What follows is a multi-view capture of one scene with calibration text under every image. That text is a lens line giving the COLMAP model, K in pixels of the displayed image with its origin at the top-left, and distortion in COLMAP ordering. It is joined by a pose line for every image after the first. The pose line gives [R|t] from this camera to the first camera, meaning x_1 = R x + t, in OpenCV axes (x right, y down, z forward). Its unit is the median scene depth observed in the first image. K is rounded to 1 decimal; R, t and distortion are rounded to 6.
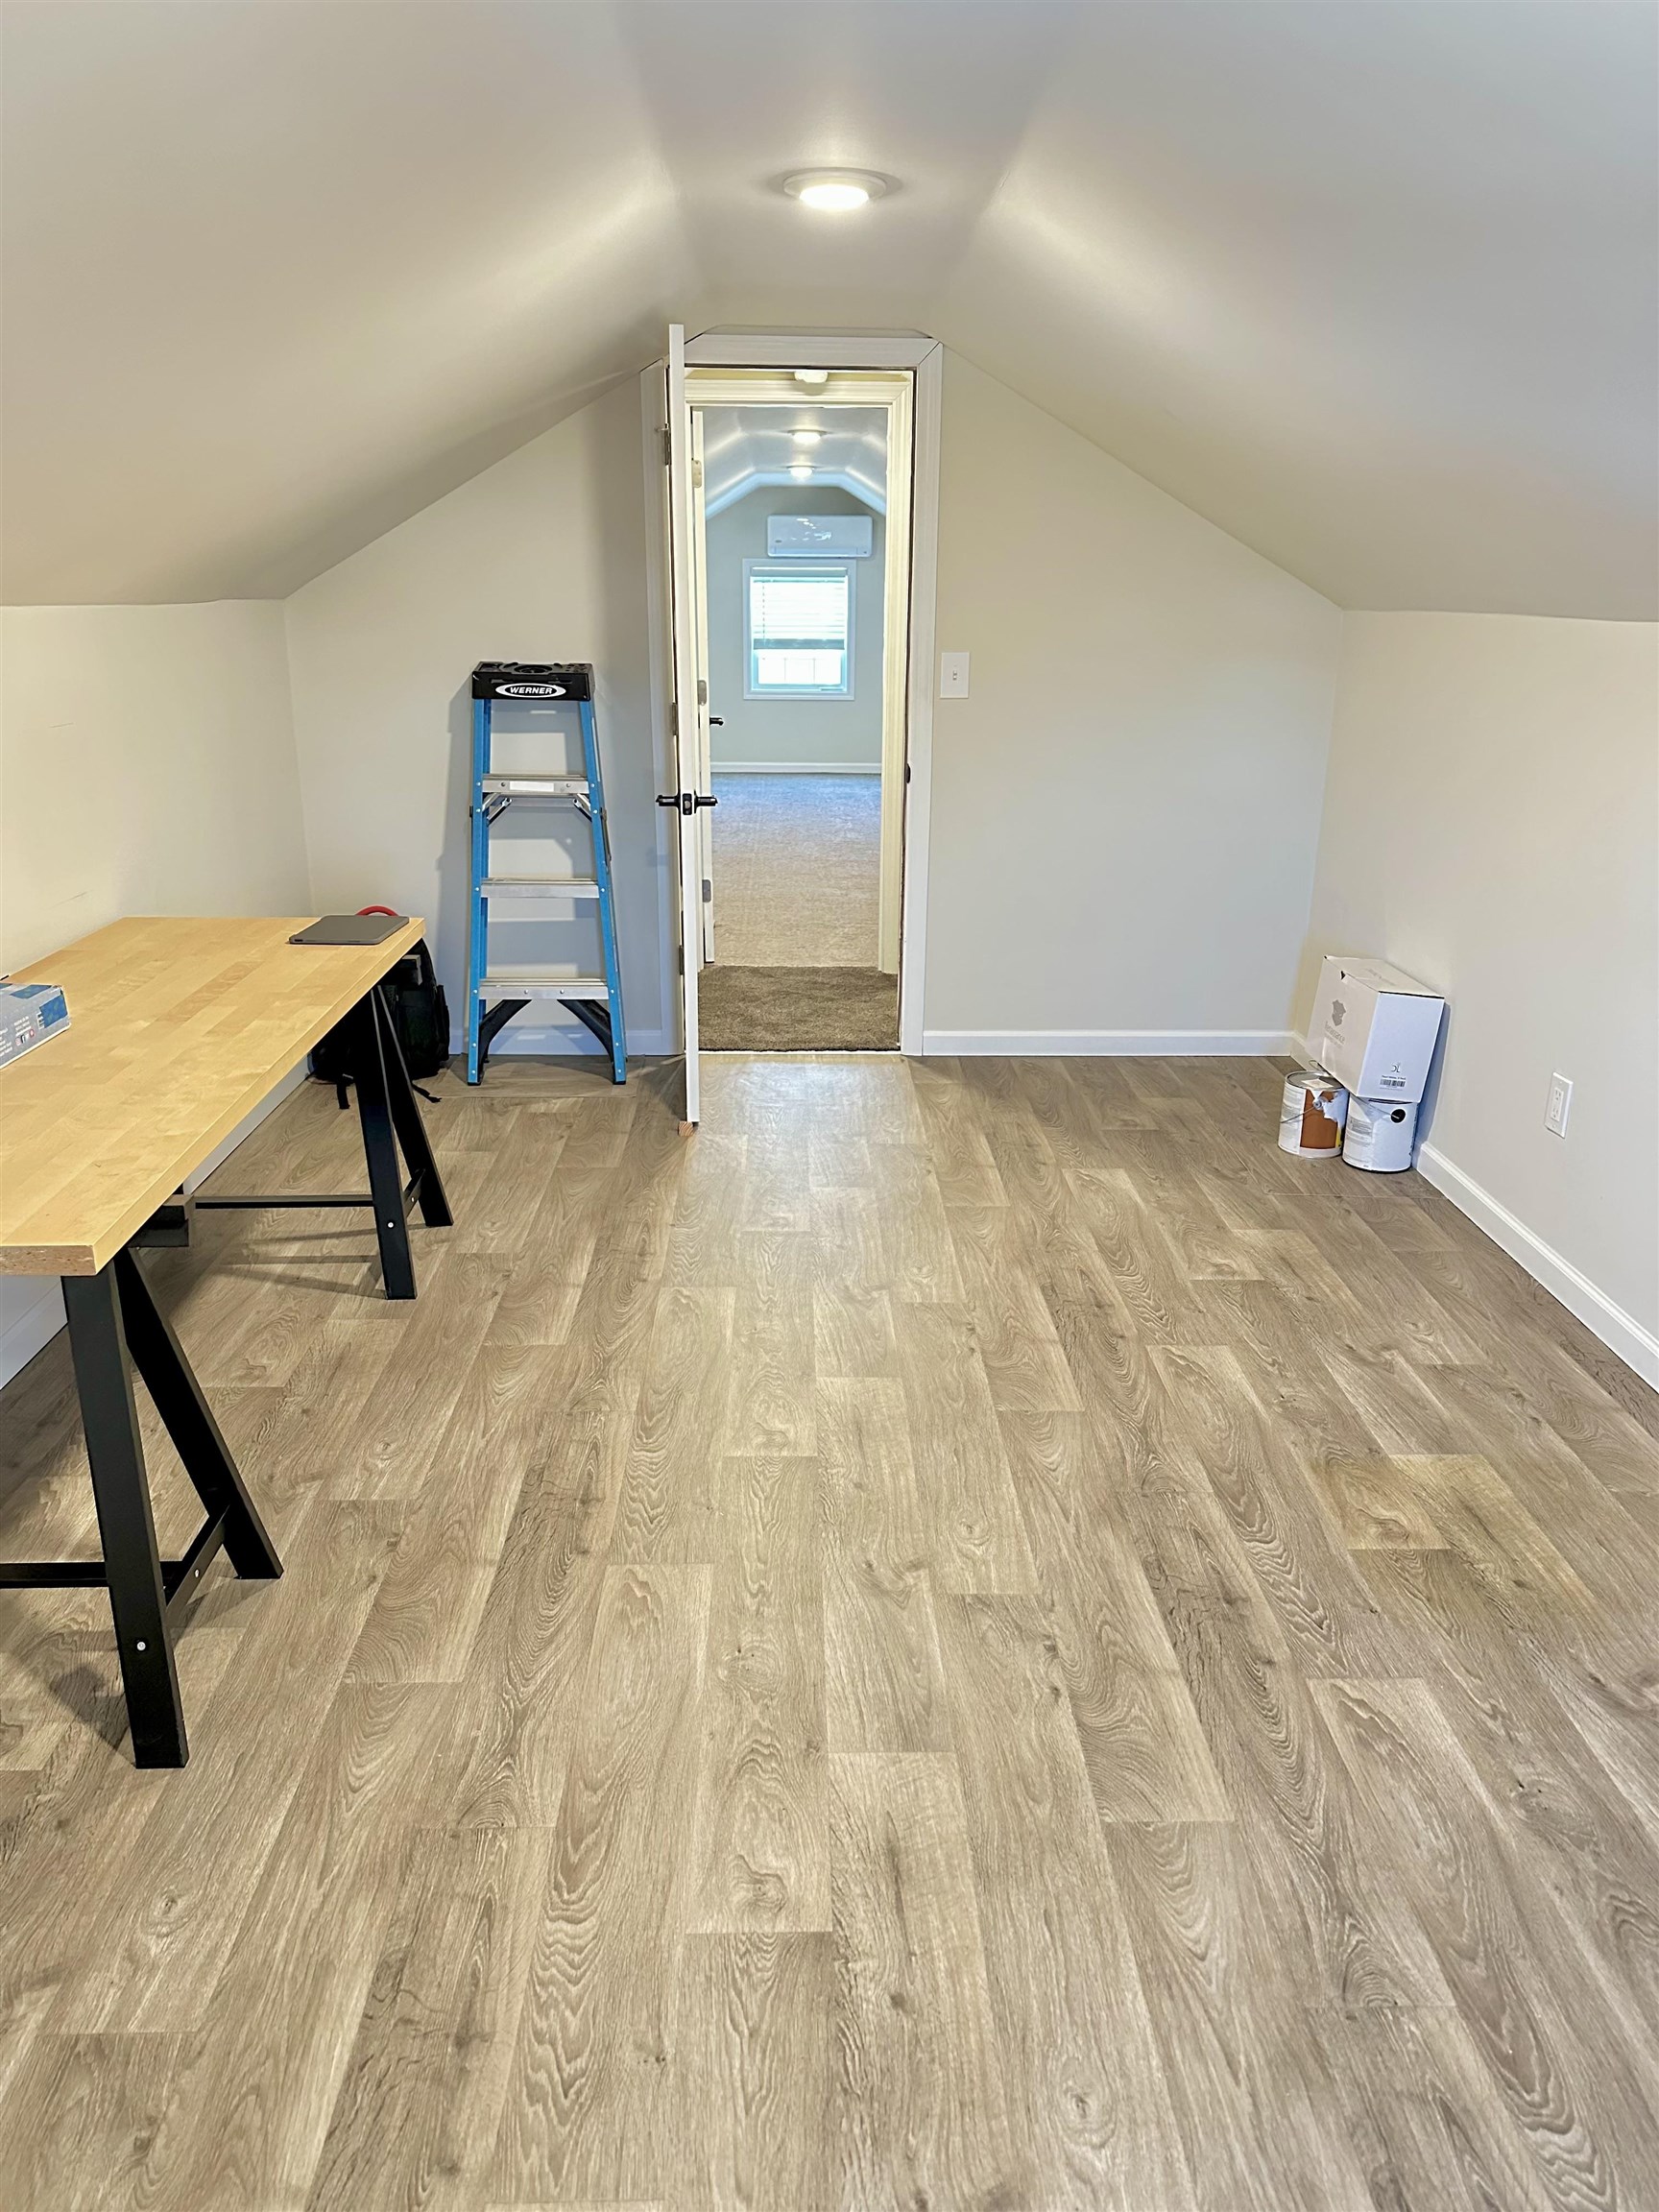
lens RADIAL K [[1511.3, 0, 829.5], [0, 1511.3, 1106.0], [0, 0, 1]] dist [0.106176, -0.172454]
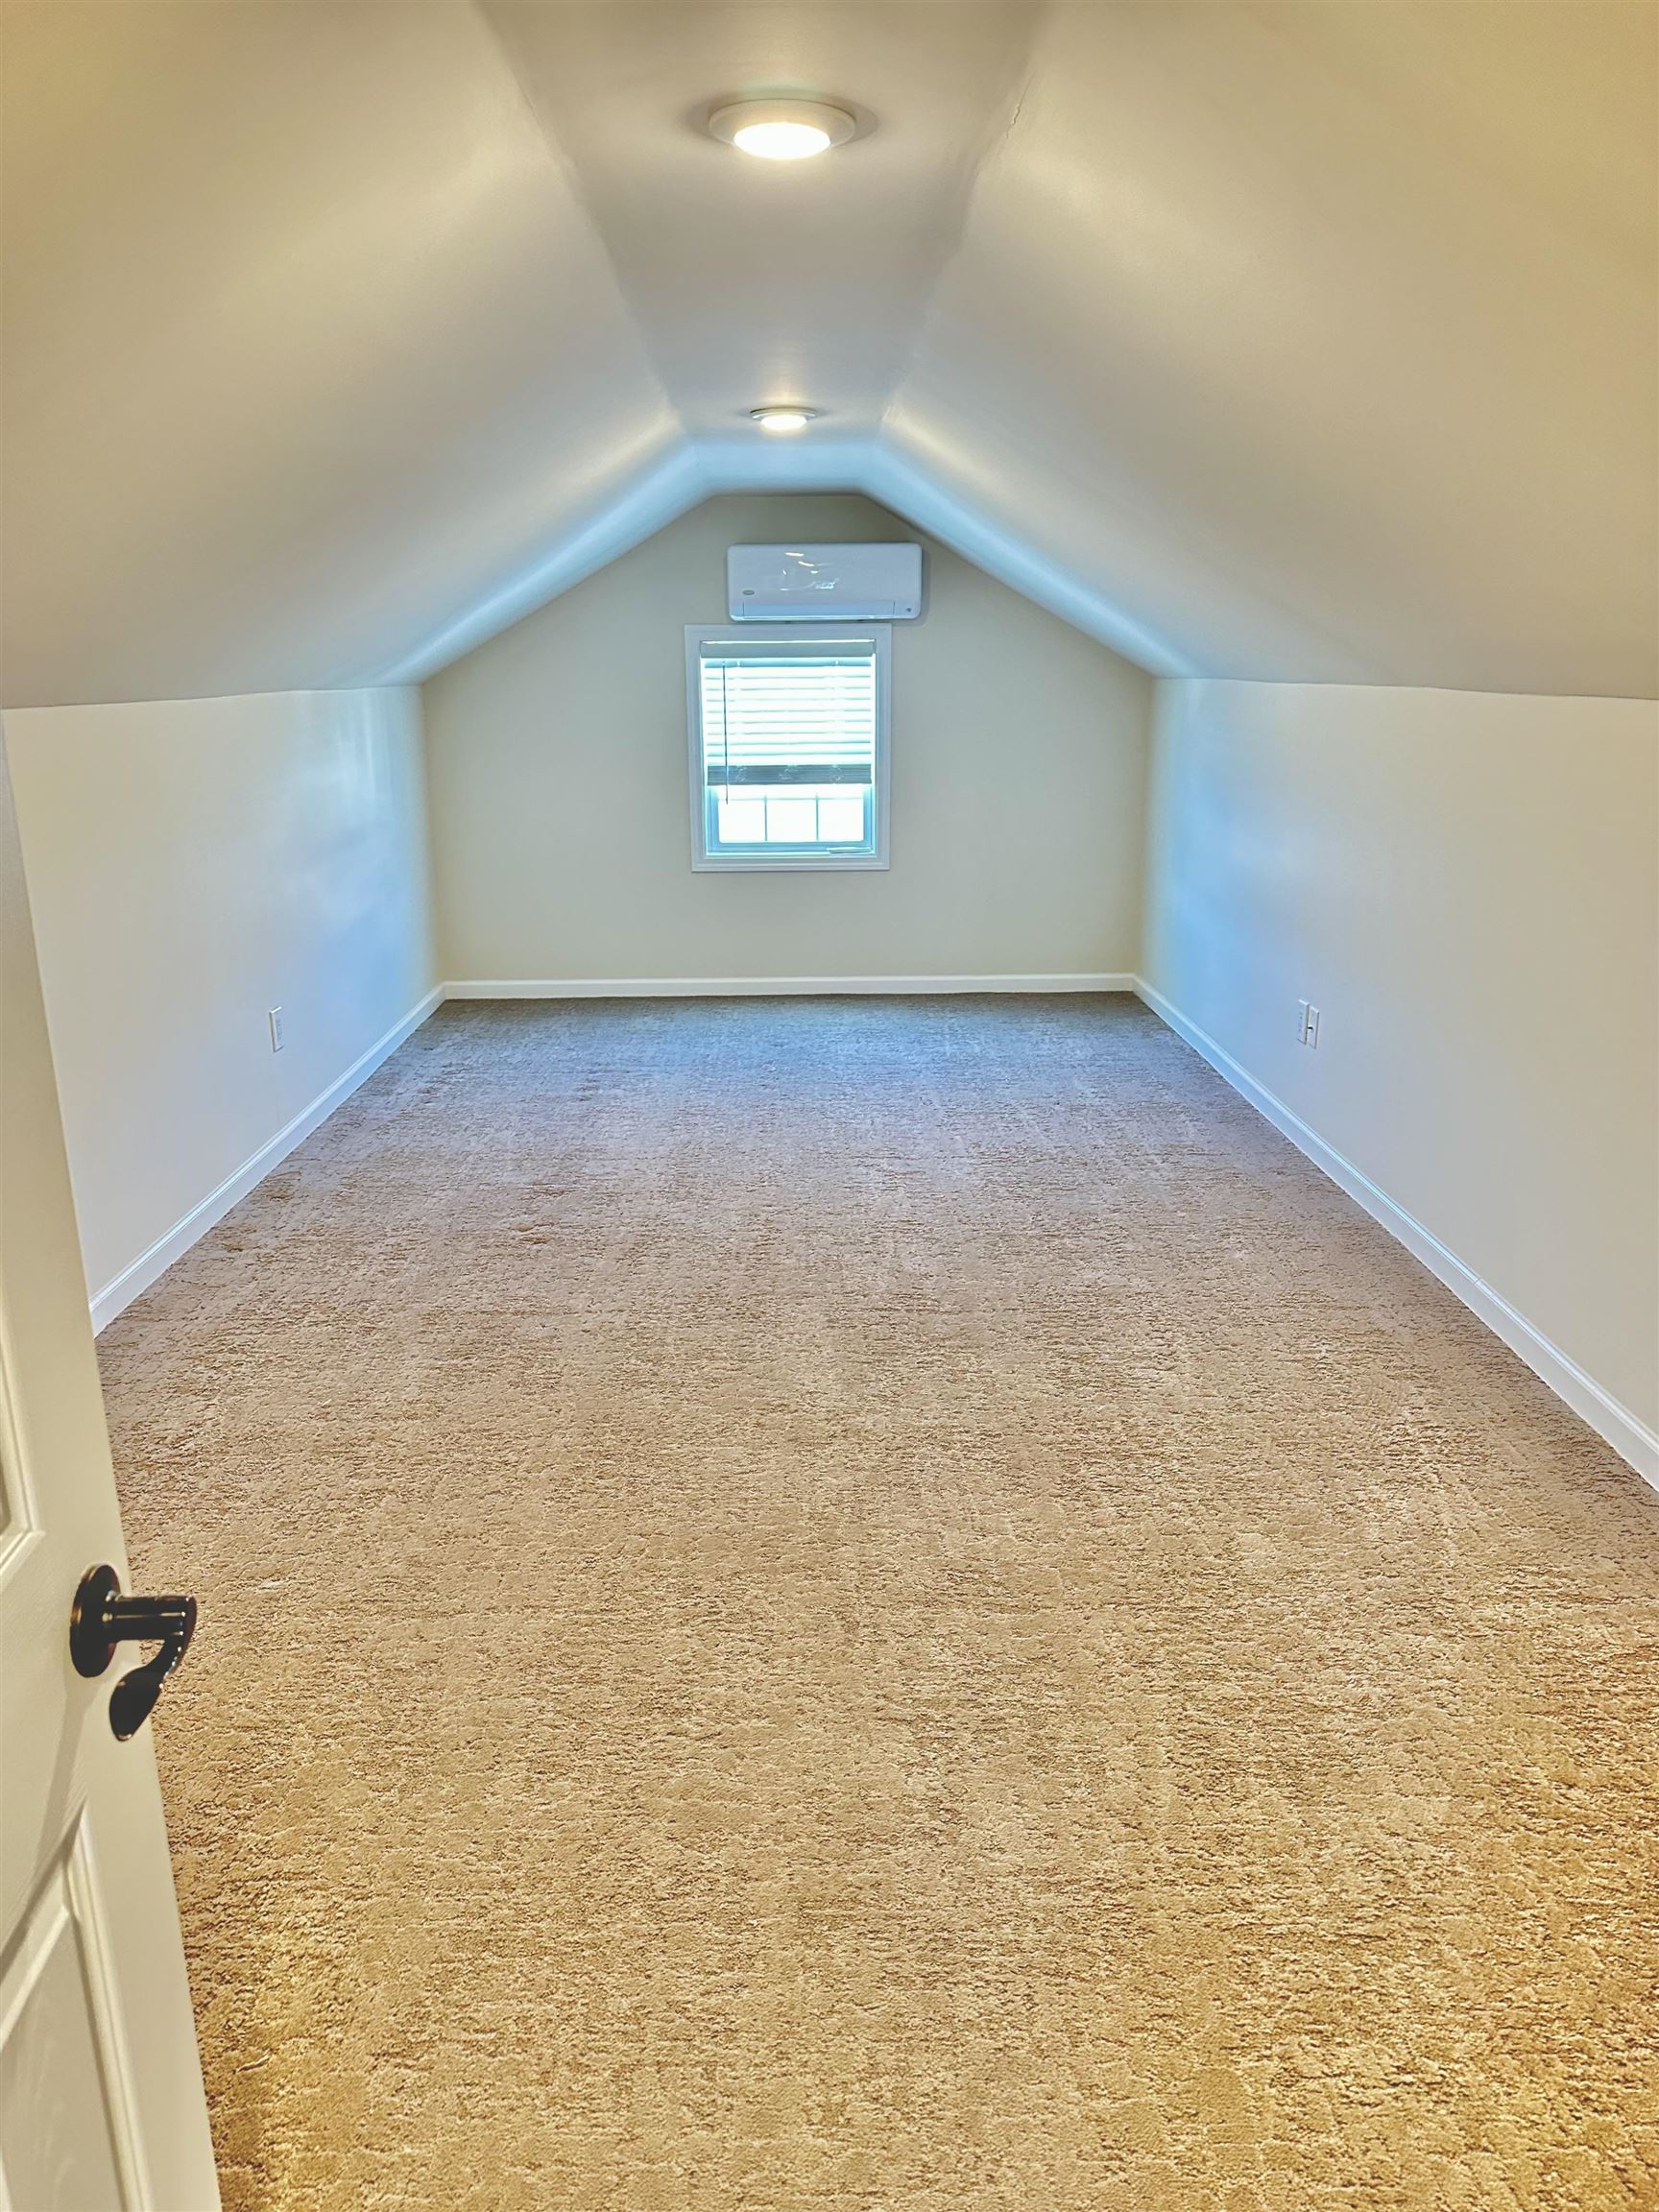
lens RADIAL K [[1497.3, 0, 829.5], [0, 1497.3, 1106.0], [0, 0, 1]] dist [0.057819, 0.000474]
pose [[0.998521, -0.028570, 0.046258, -0.034303], [0.030588, 0.998583, -0.043540, -0.156887], [-0.044949, 0.044891, 0.997980, 0.454233]]
